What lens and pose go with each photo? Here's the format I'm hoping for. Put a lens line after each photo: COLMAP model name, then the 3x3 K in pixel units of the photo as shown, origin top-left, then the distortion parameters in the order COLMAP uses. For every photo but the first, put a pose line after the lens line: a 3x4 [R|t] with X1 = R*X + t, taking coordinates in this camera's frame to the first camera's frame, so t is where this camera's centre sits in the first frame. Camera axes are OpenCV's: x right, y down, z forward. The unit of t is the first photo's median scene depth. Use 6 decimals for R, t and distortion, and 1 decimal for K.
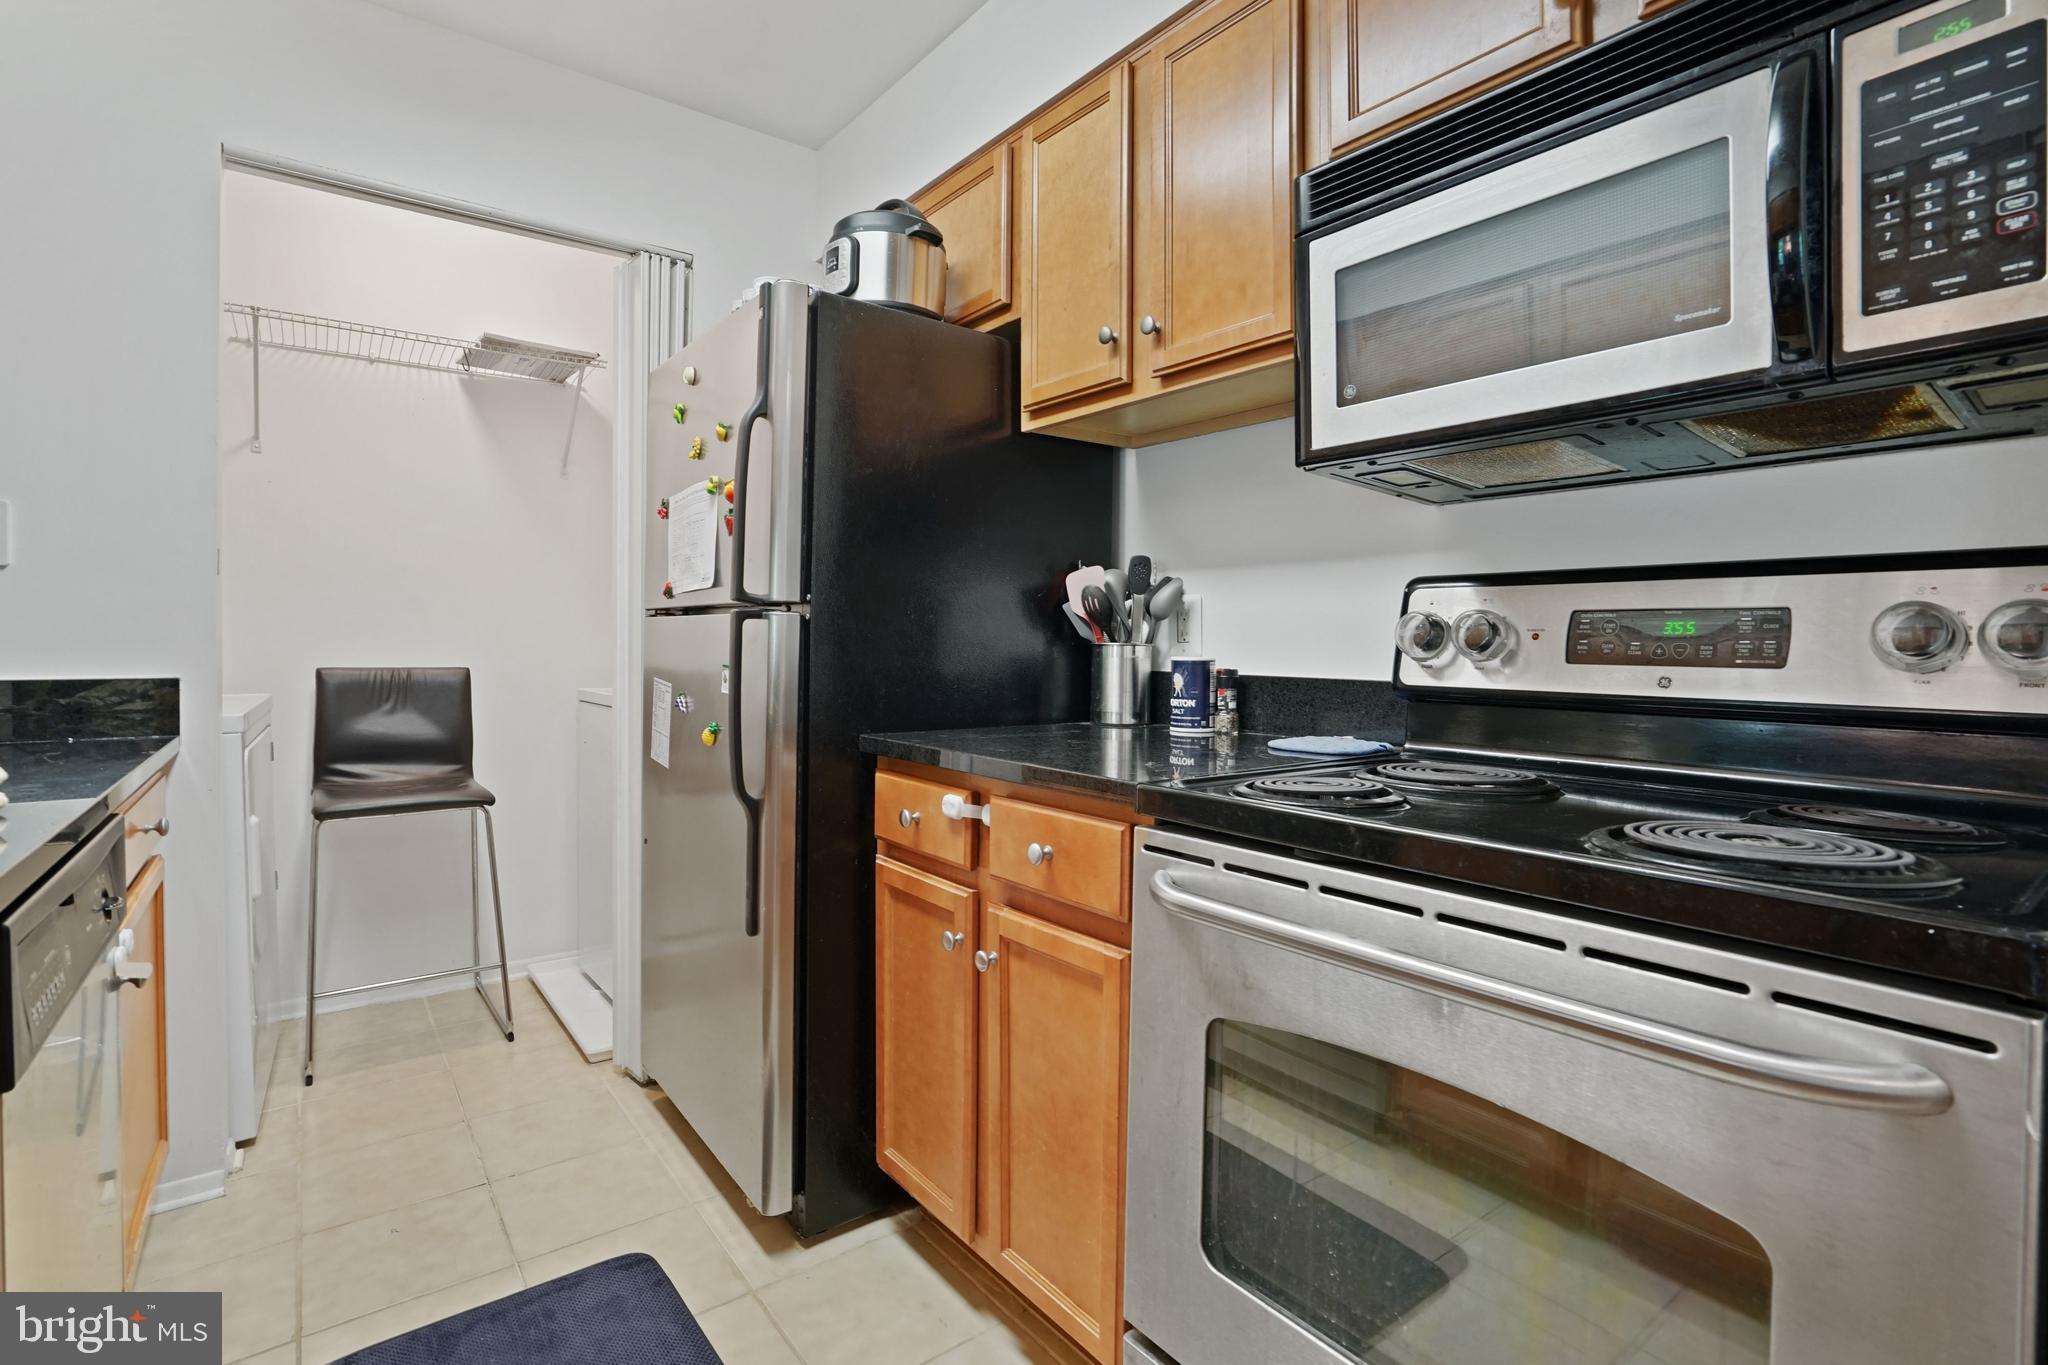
lens RADIAL K [[948.1, 0, 1016.7], [0, 948.1, 656.4], [0, 0, 1]] dist [-0.057991, 0.020665]
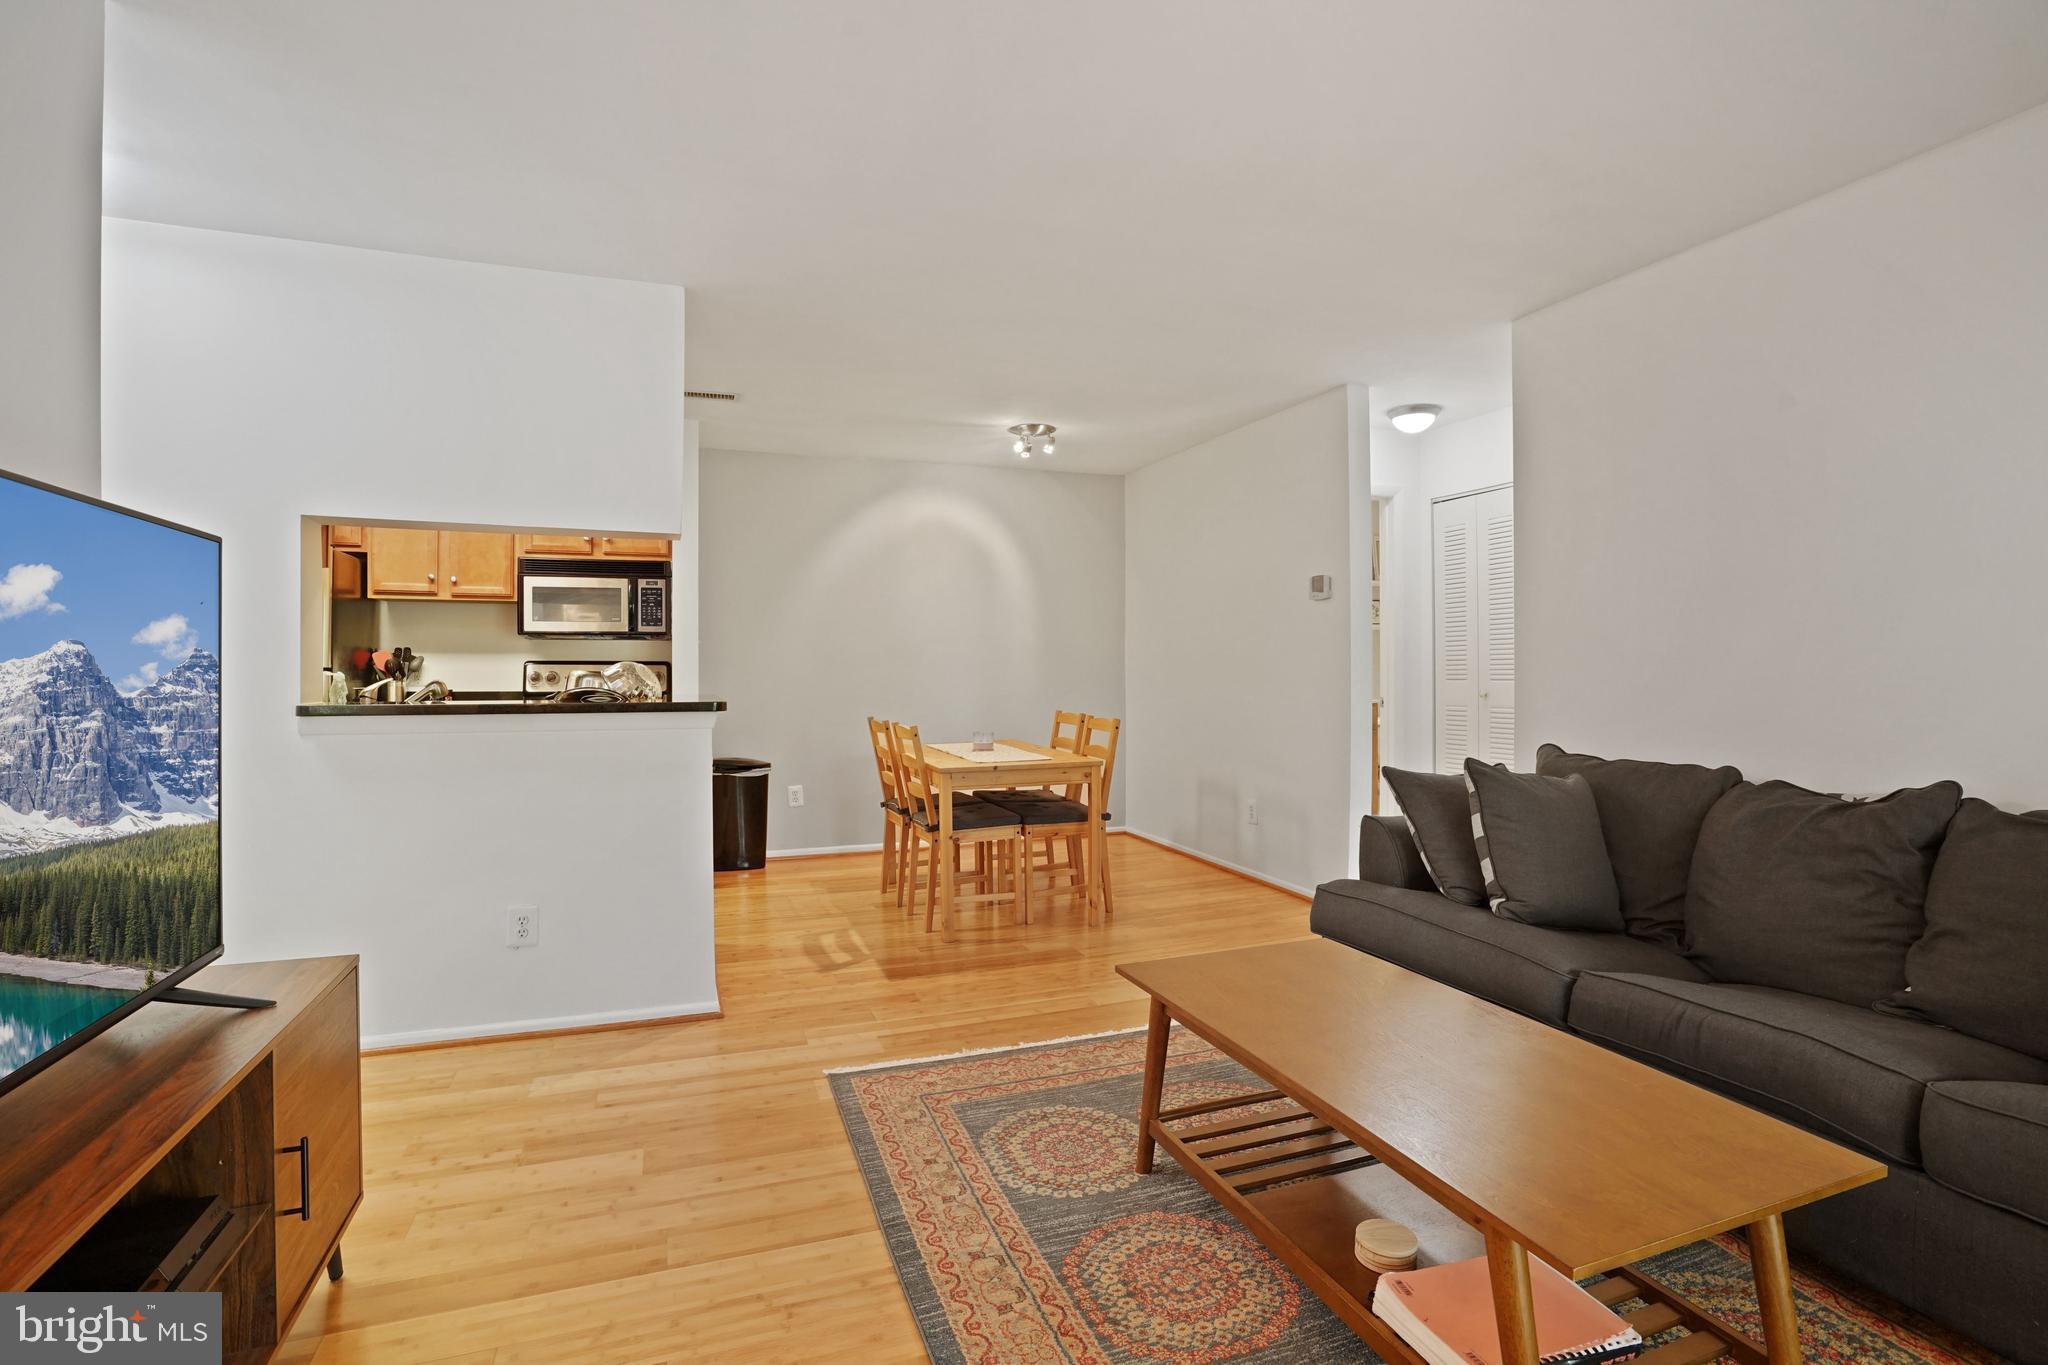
lens RADIAL K [[941.8, 0, 1017.7], [0, 941.8, 680.8], [0, 0, 1]] dist [-0.058582, 0.020207]
pose [[0.297137, -0.017023, 0.954683, -2.066646], [0.013928, 0.999812, 0.013492, -0.027851], [-0.954733, 0.009288, 0.297318, -1.568640]]
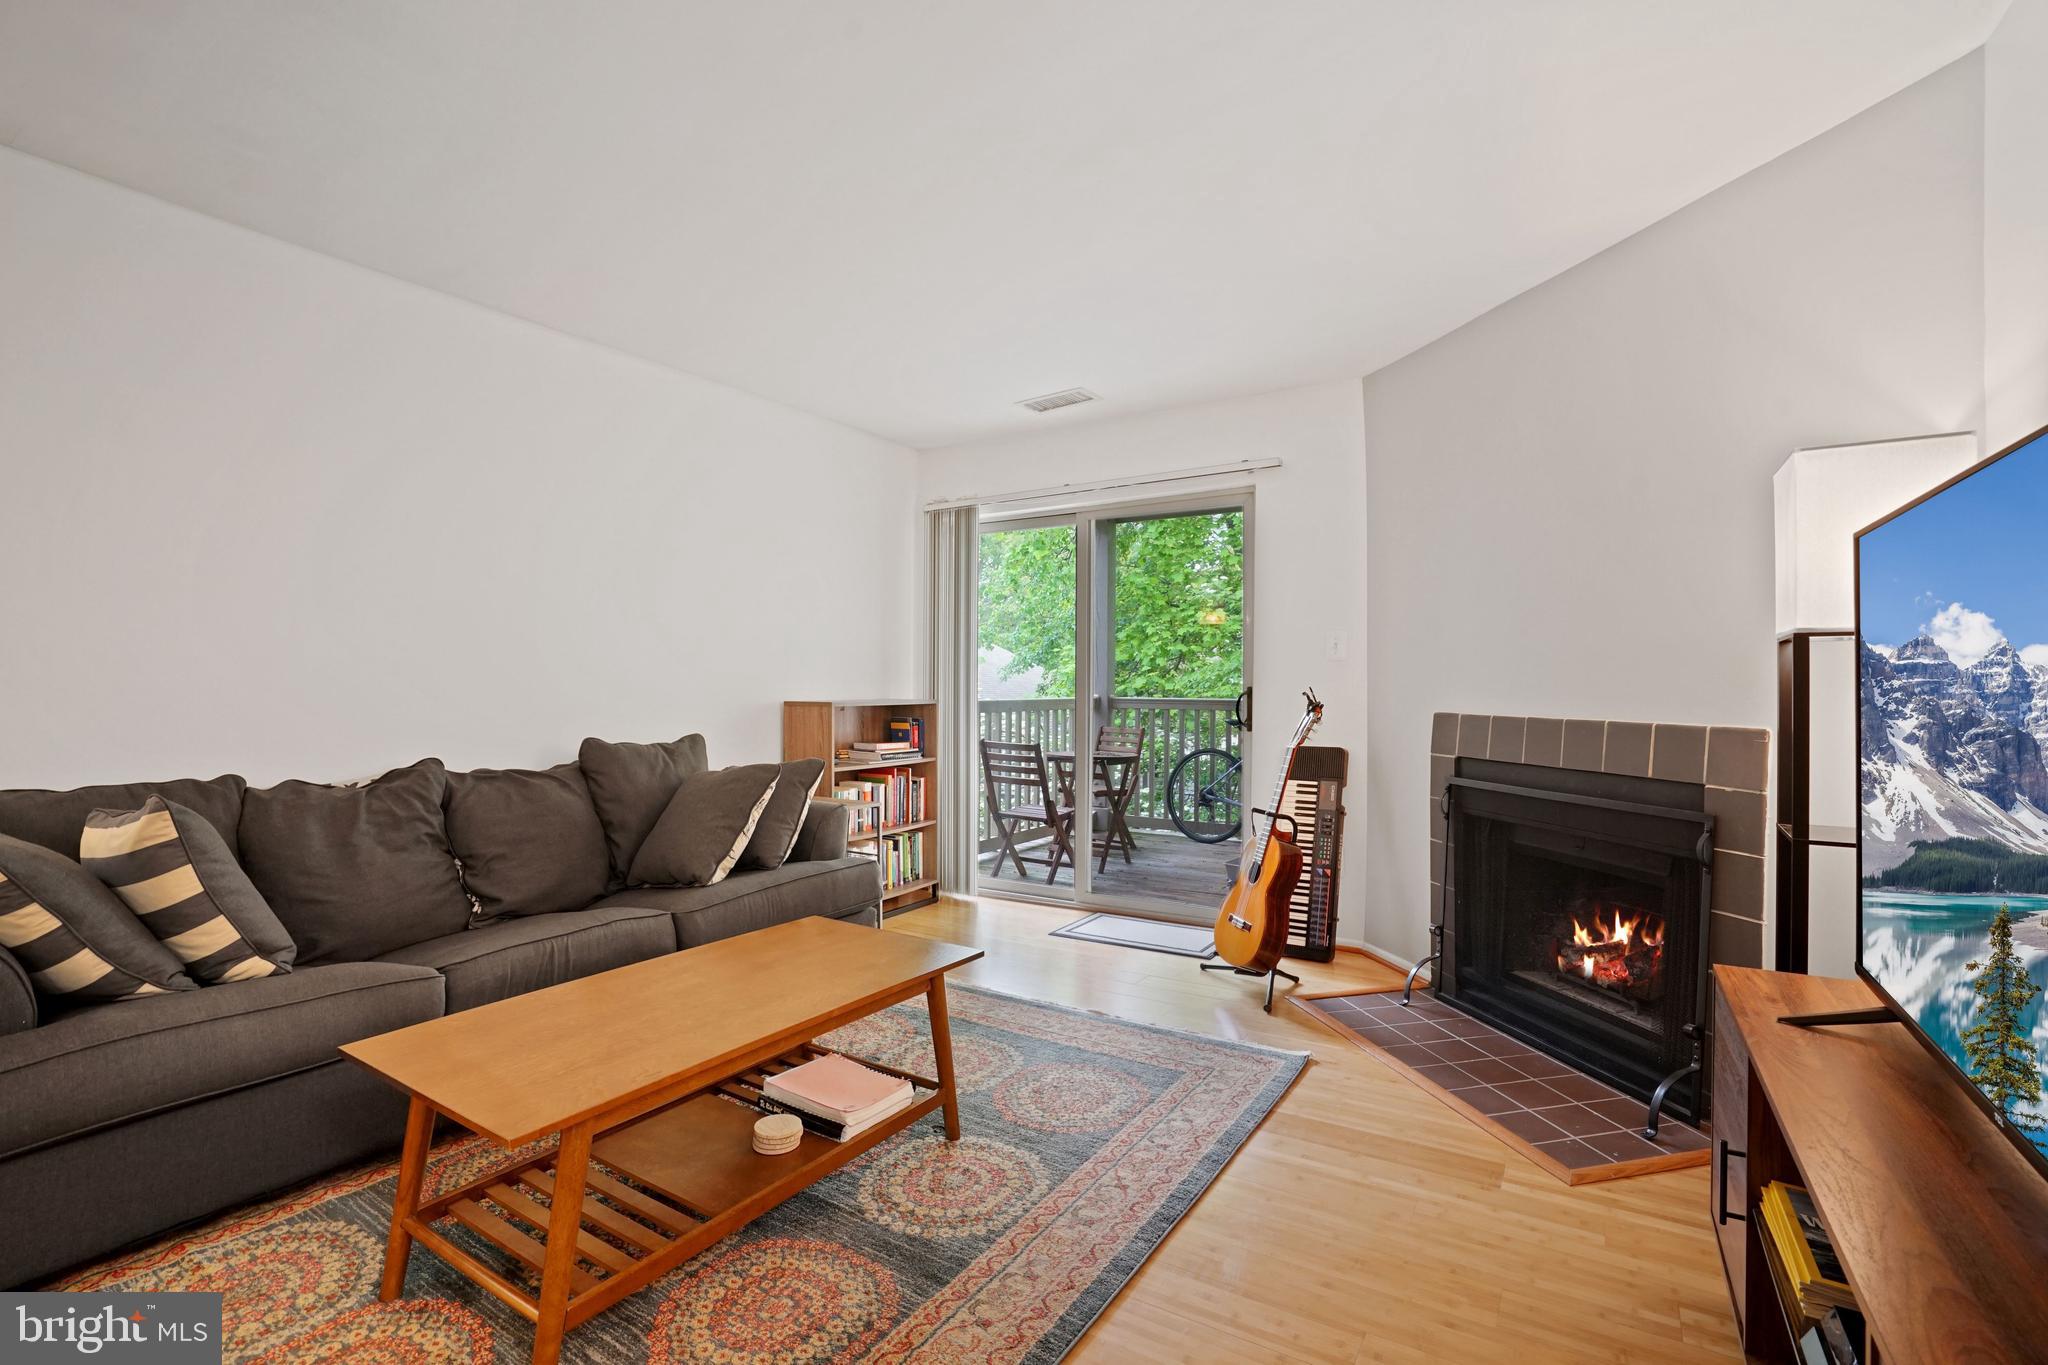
lens RADIAL K [[941.8, 0, 1017.7], [0, 941.8, 680.8], [0, 0, 1]] dist [-0.058582, 0.020207]
pose [[-0.939018, -0.012972, -0.343625, -0.920966], [-0.015185, 0.999878, 0.003749, -0.023882], [0.343534, 0.008738, -0.939100, -0.403059]]
